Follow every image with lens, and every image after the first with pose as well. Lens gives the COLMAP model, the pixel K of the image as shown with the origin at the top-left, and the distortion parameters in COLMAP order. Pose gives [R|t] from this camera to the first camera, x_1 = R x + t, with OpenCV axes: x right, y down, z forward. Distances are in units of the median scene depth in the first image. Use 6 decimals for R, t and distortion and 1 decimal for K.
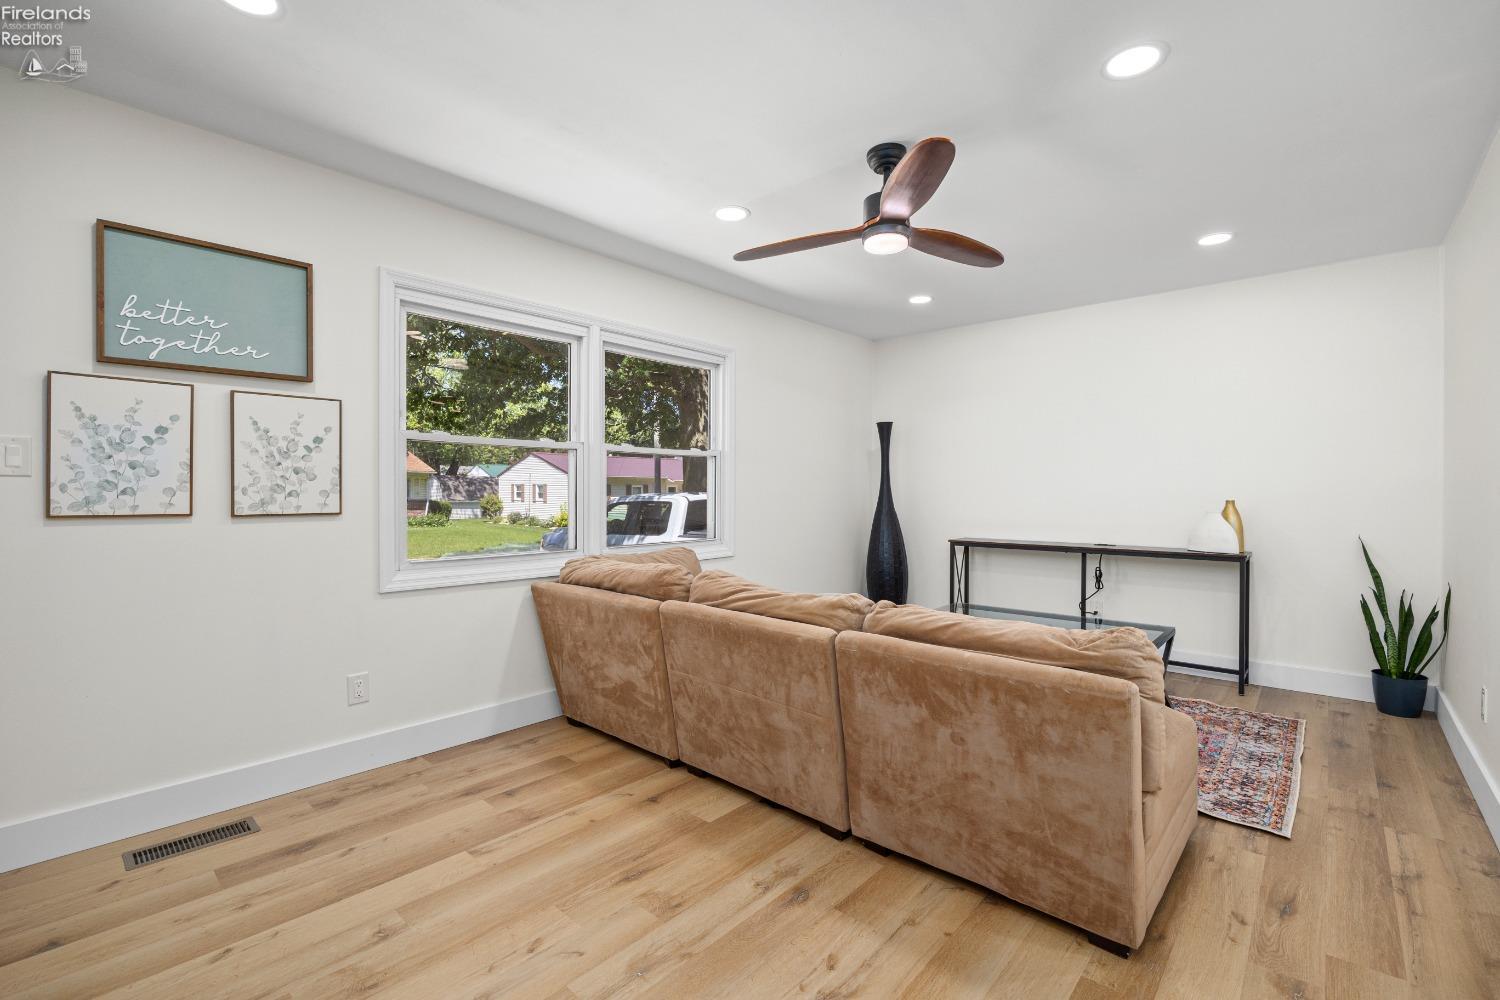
lens RADIAL K [[651.9, 0, 756.9], [0, 651.9, 491.3], [0, 0, 1]] dist [-0.027099, -0.000024]
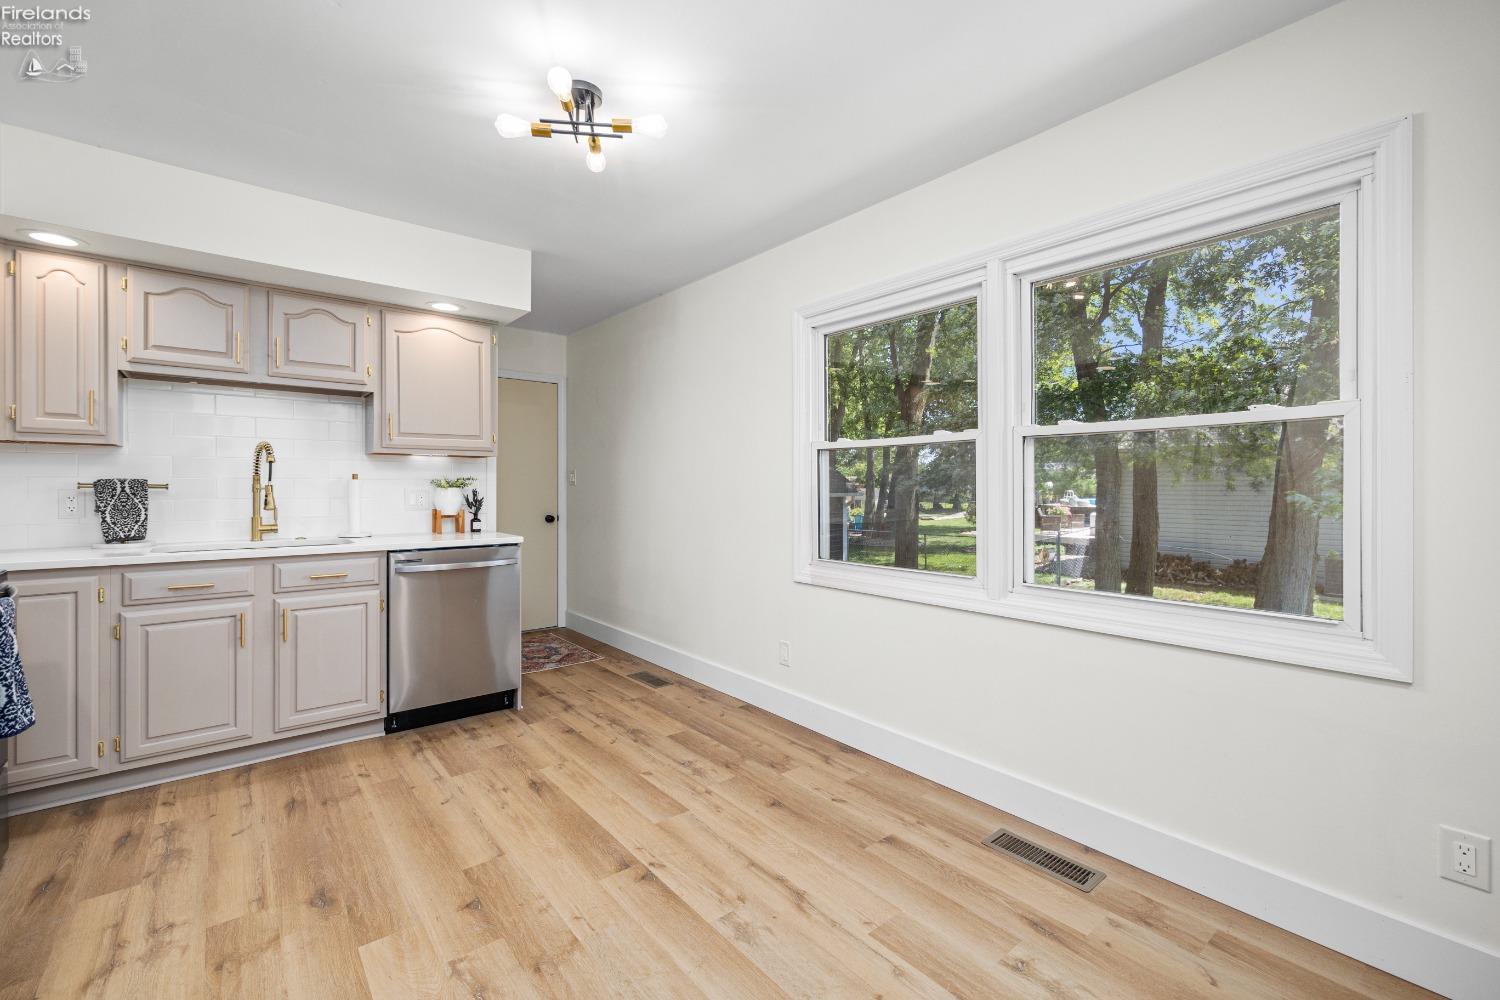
lens RADIAL K [[625.0, 0, 758.3], [0, 625.0, 486.4], [0, 0, 1]] dist [0.000185, 0.000078]
pose [[-0.135149, 0.002702, -0.990822, 0.430900], [0.004697, 0.999987, 0.002086, -0.014404], [0.990814, -0.004372, -0.135160, 0.815953]]
